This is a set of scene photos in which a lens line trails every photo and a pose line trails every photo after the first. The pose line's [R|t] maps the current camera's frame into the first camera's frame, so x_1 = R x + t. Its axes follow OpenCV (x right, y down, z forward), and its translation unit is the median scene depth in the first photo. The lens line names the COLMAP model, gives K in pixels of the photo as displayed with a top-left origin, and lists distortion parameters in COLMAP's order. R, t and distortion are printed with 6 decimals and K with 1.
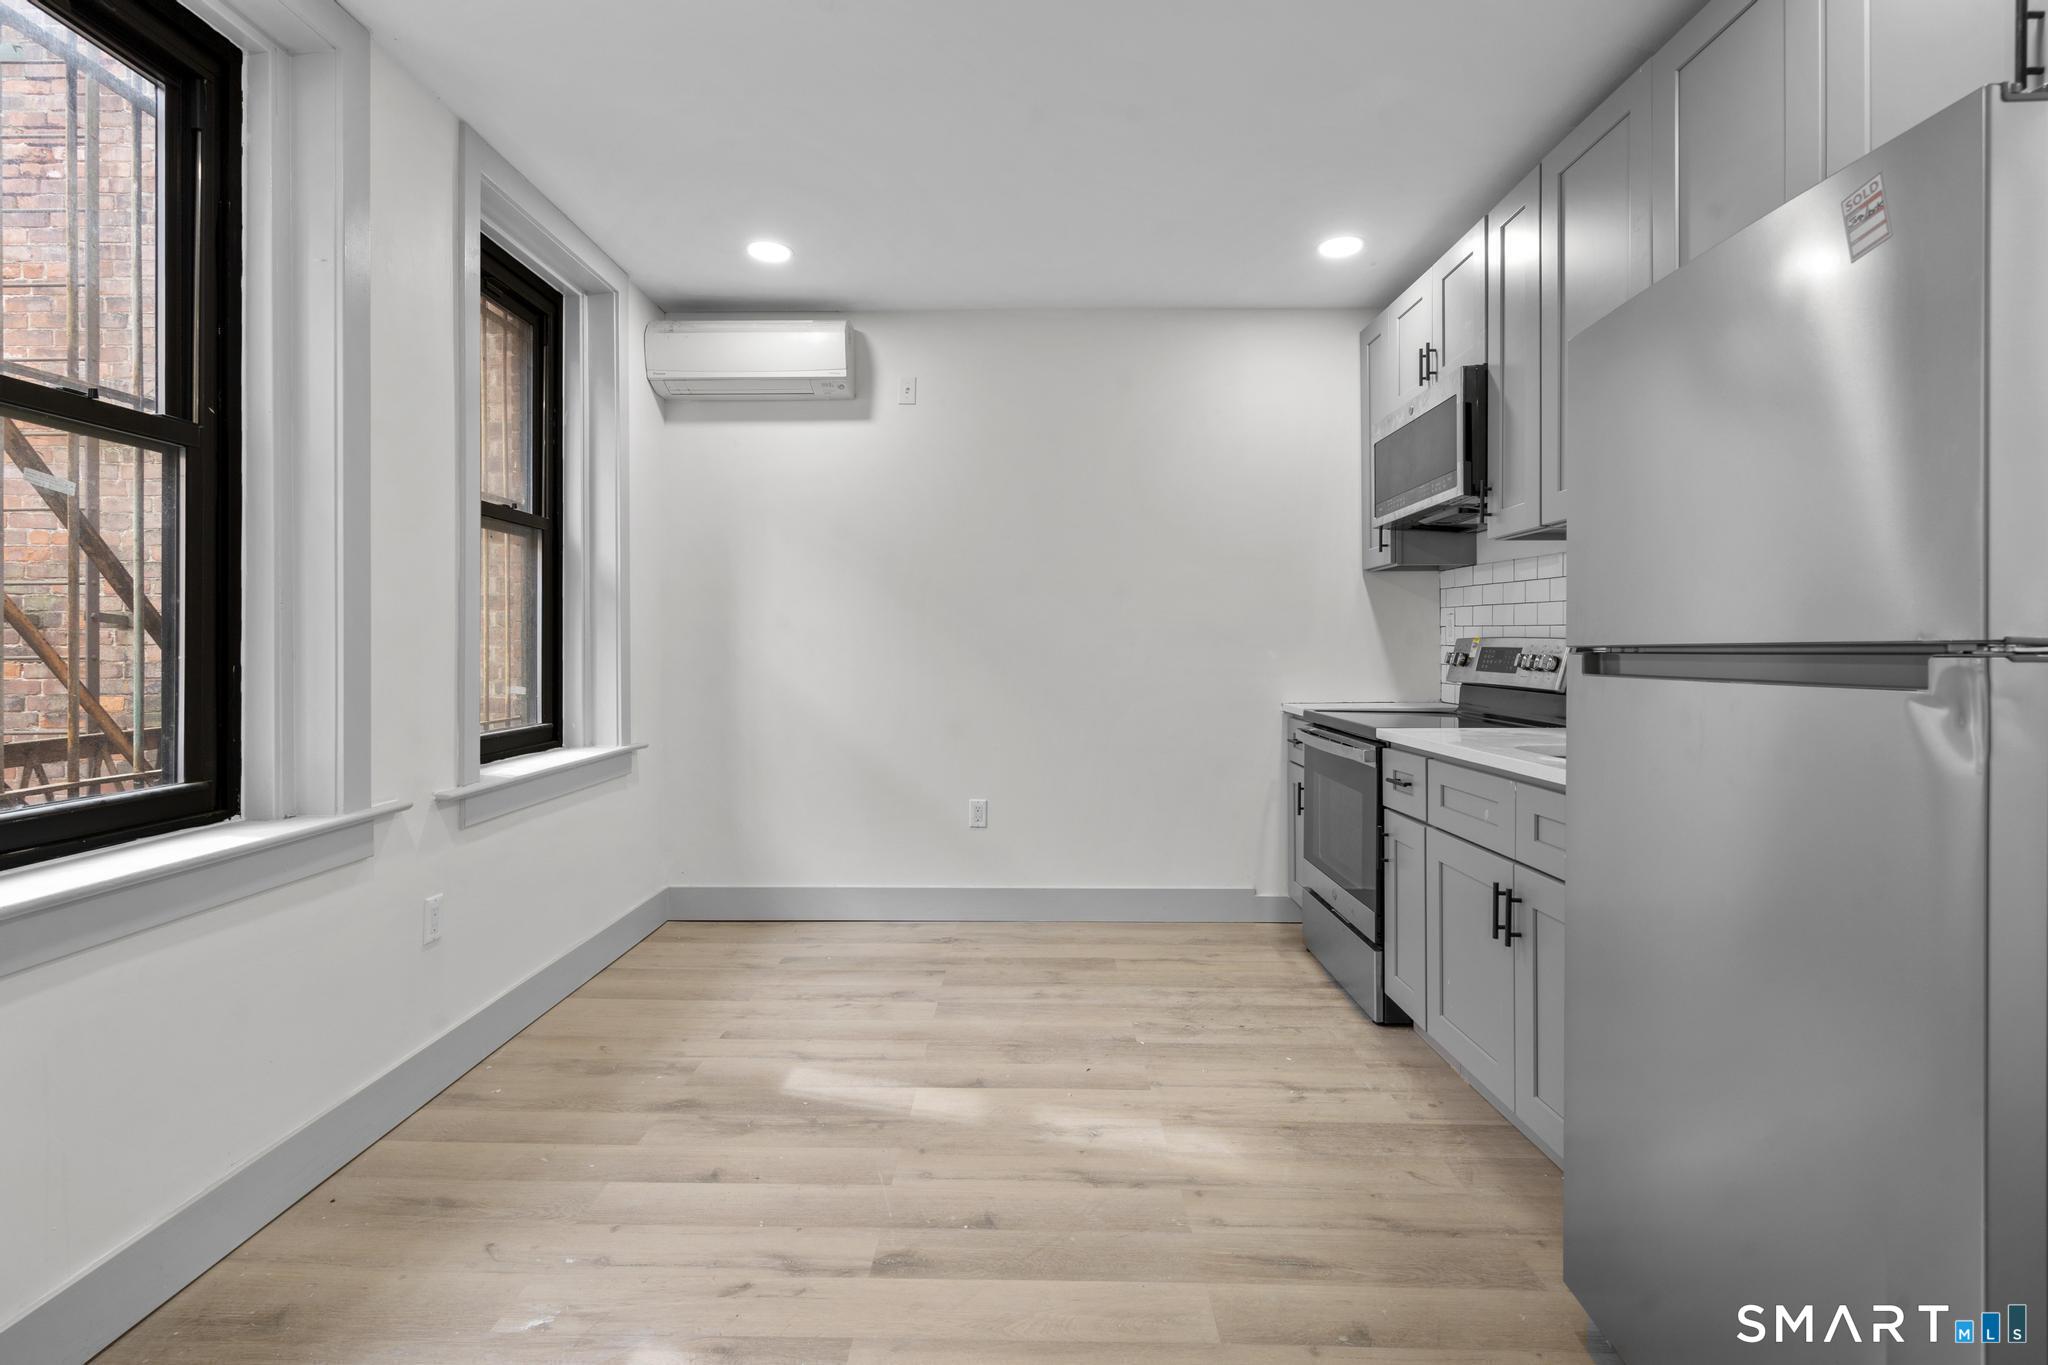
lens RADIAL K [[953.9, 0, 1020.9], [0, 953.9, 652.5], [0, 0, 1]] dist [-0.003235, 0.001272]
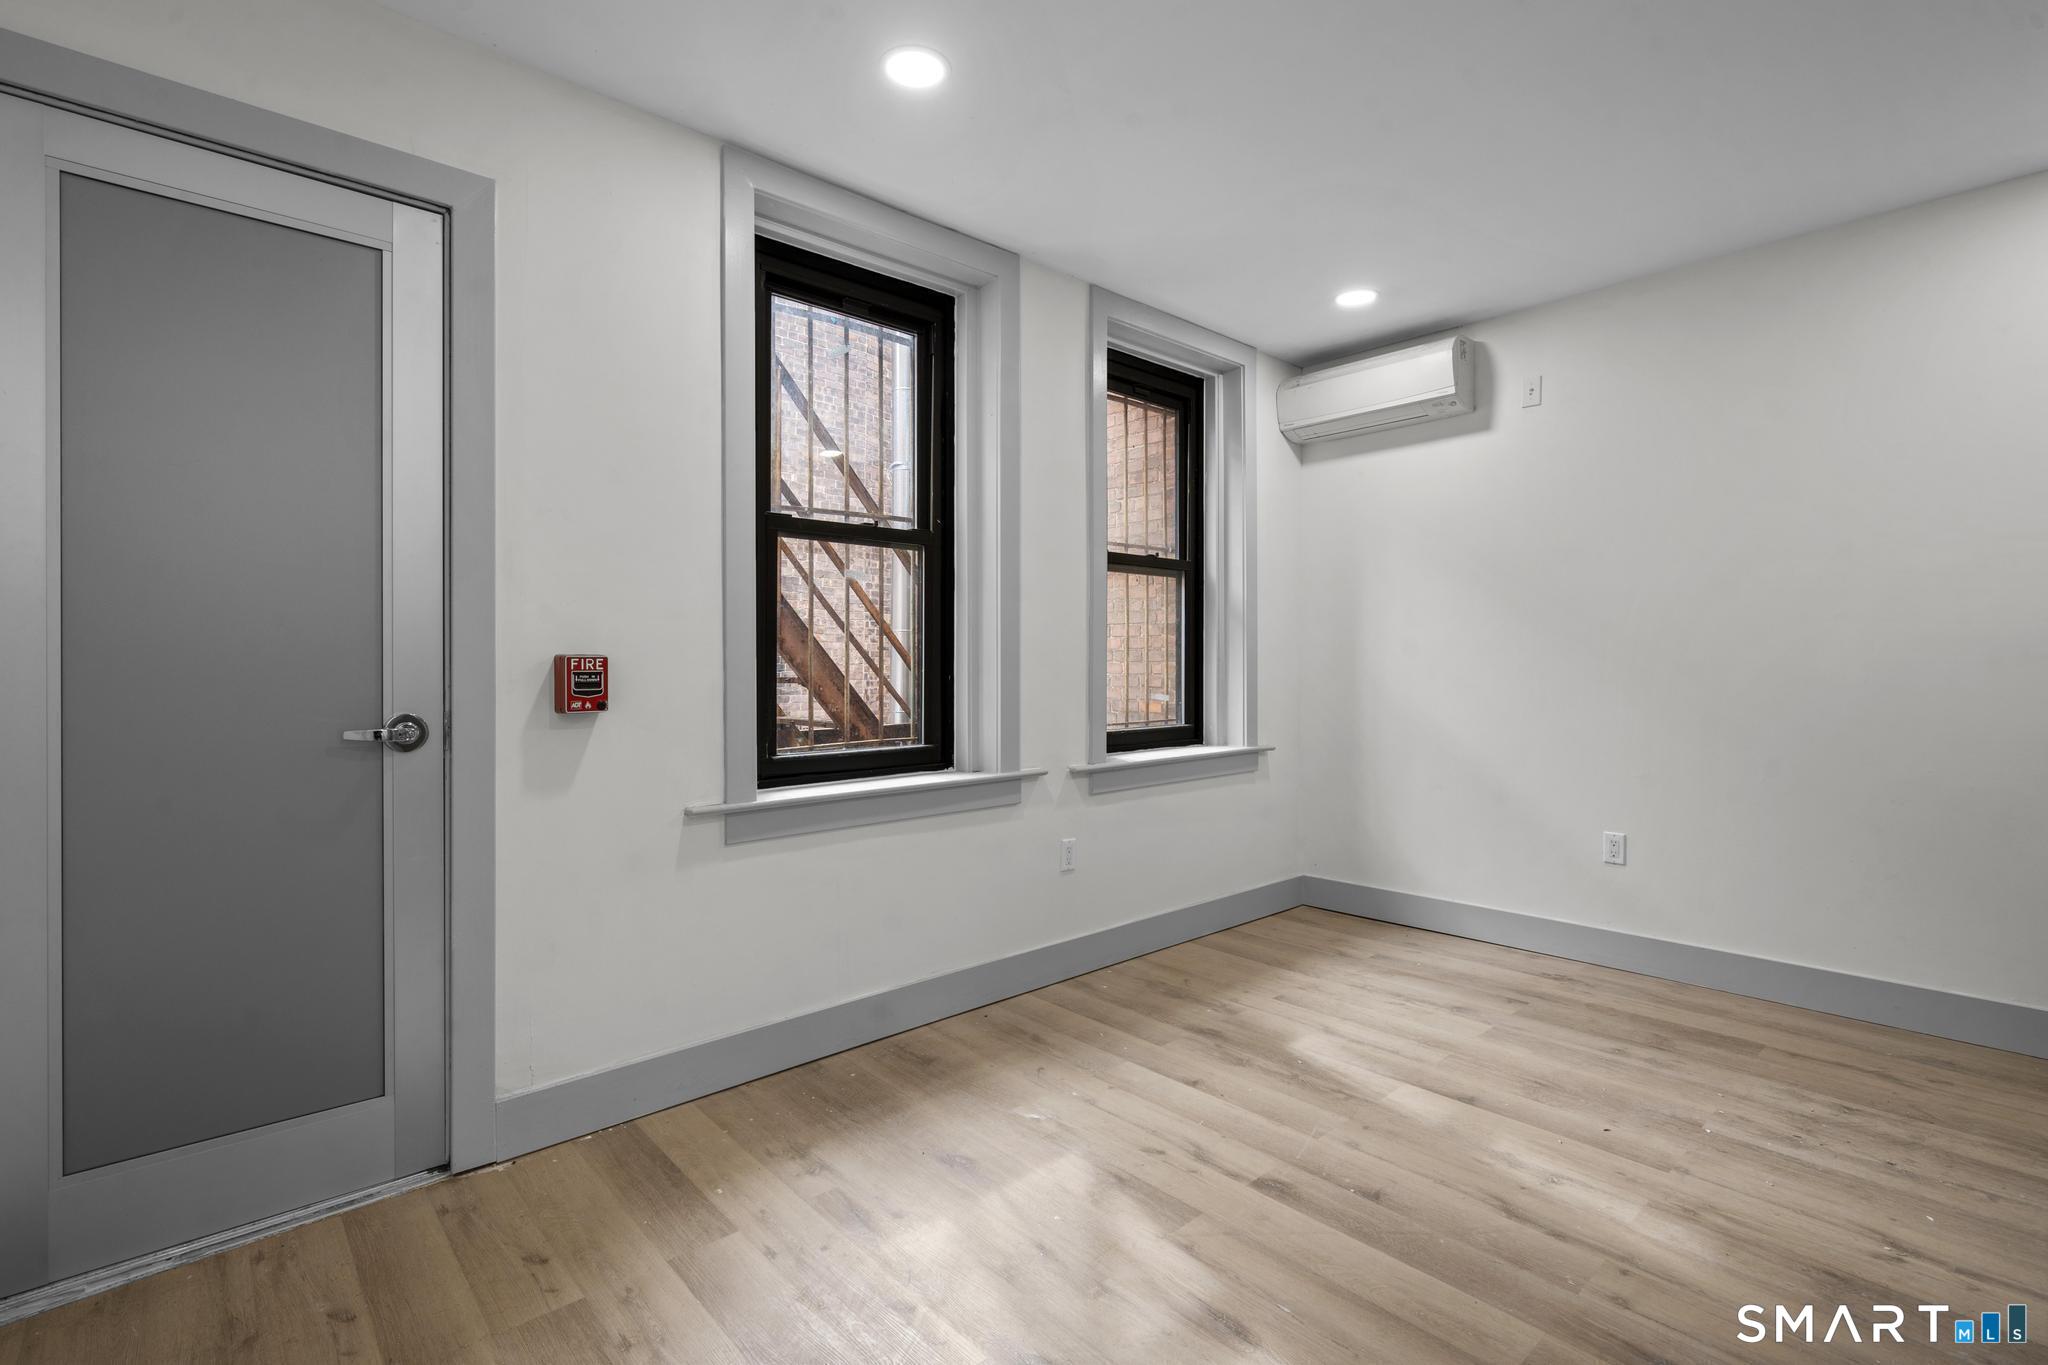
lens RADIAL K [[947.1, 0, 1025.7], [0, 947.1, 674.9], [0, 0, 1]] dist [-0.002975, 0.001271]
pose [[0.683444, 0.007468, -0.729964, 0.330481], [-0.001722, 0.999961, 0.008619, -0.001446], [0.730000, -0.004634, 0.683431, -0.014004]]
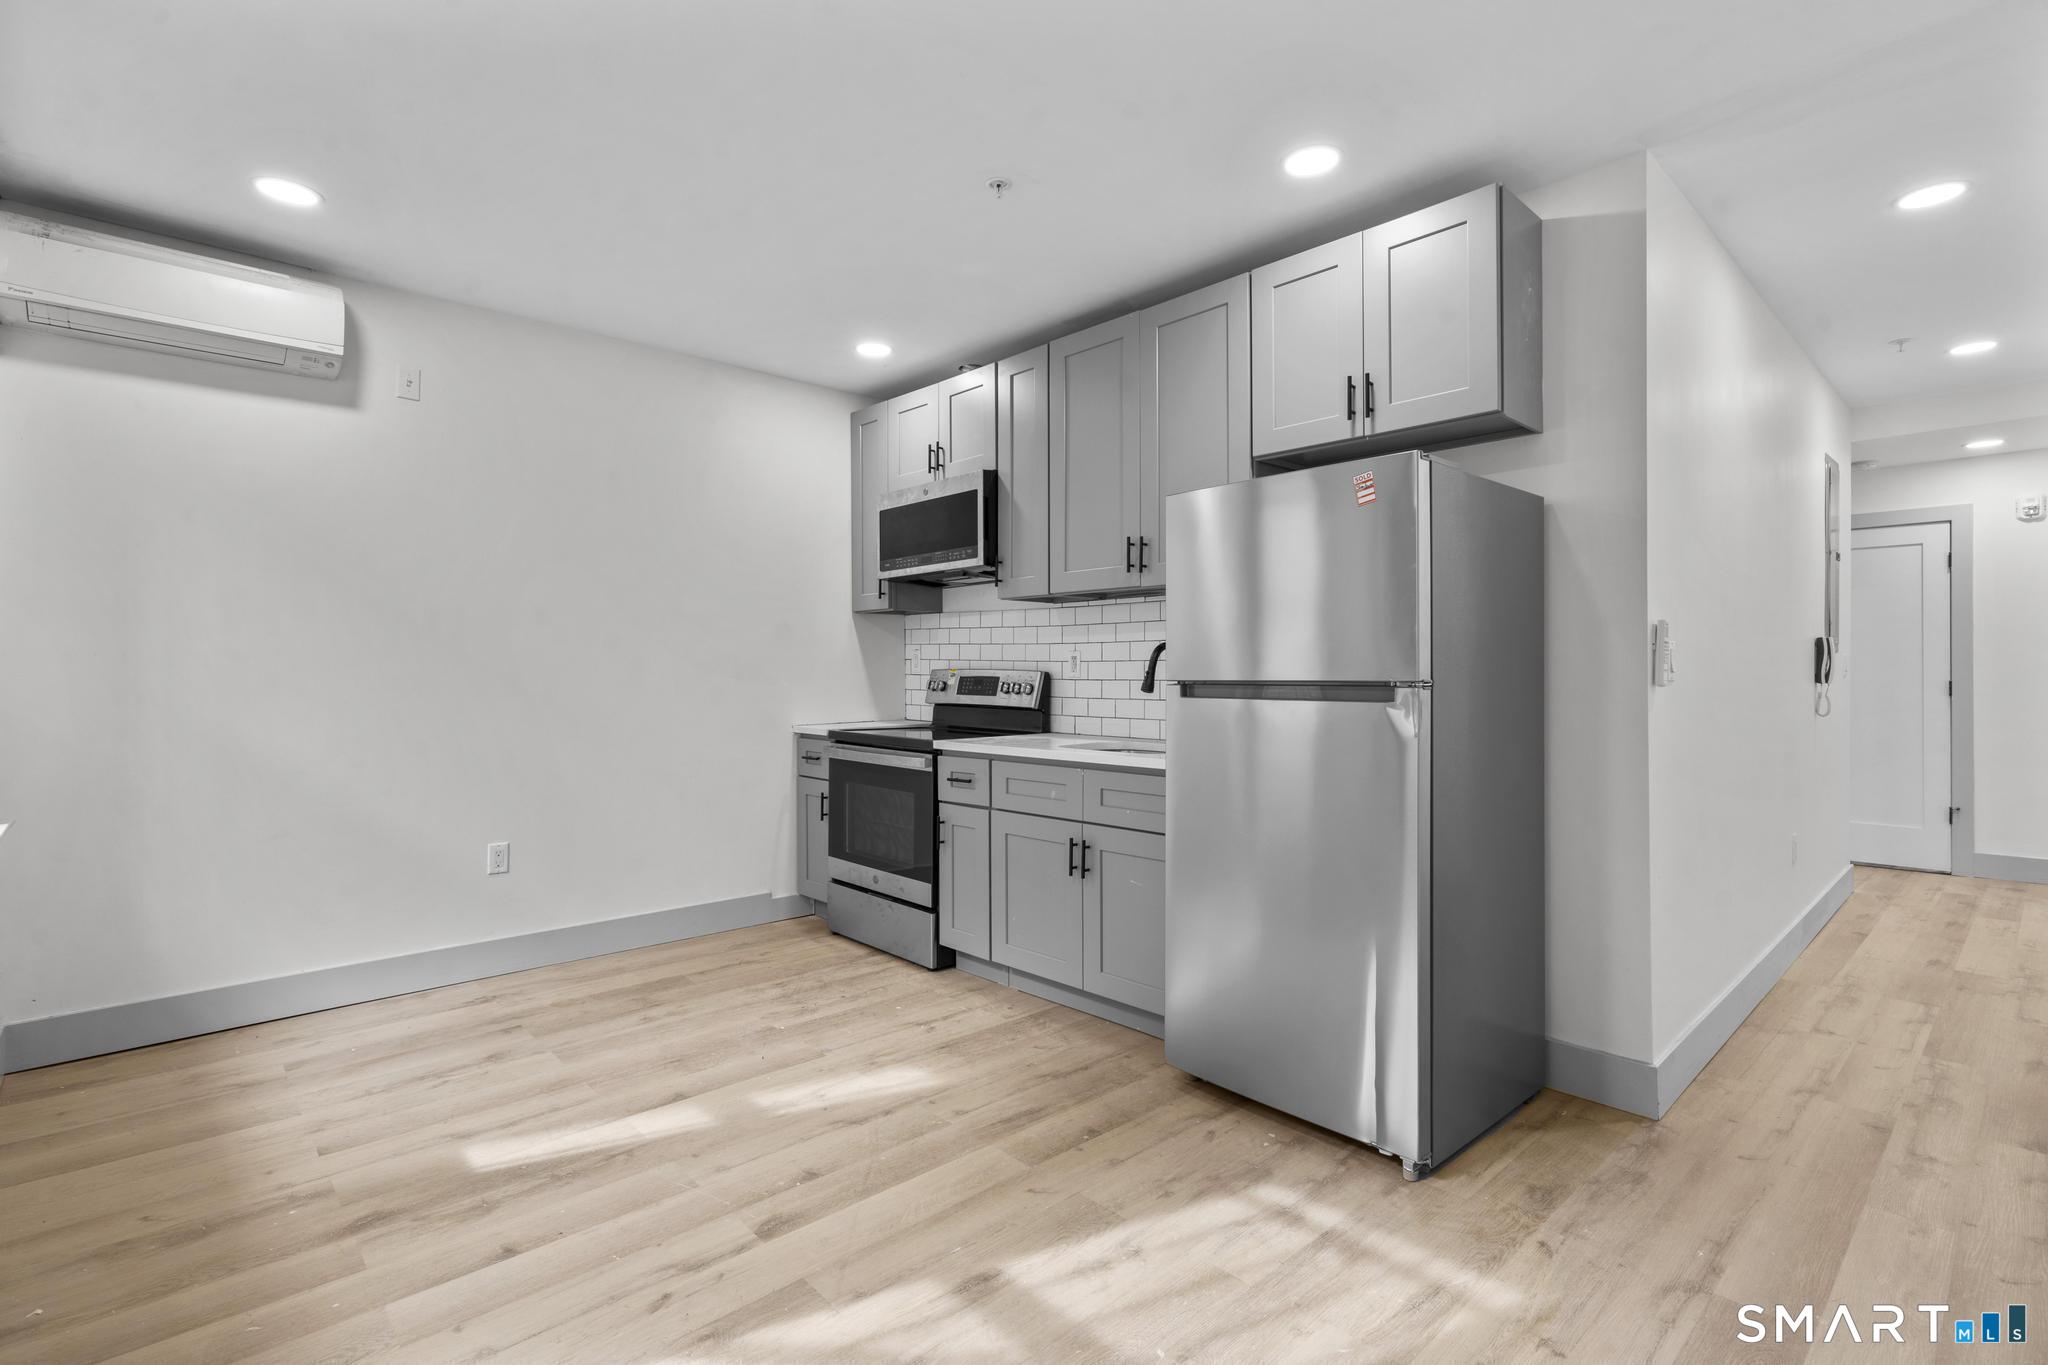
lens RADIAL K [[947.1, 0, 1025.7], [0, 947.1, 674.9], [0, 0, 1]] dist [-0.002975, 0.001271]
pose [[0.724852, -0.003236, 0.688897, -0.448135], [0.003224, 0.999994, 0.001305, -0.011760], [-0.688897, 0.001275, 0.724858, -0.017345]]
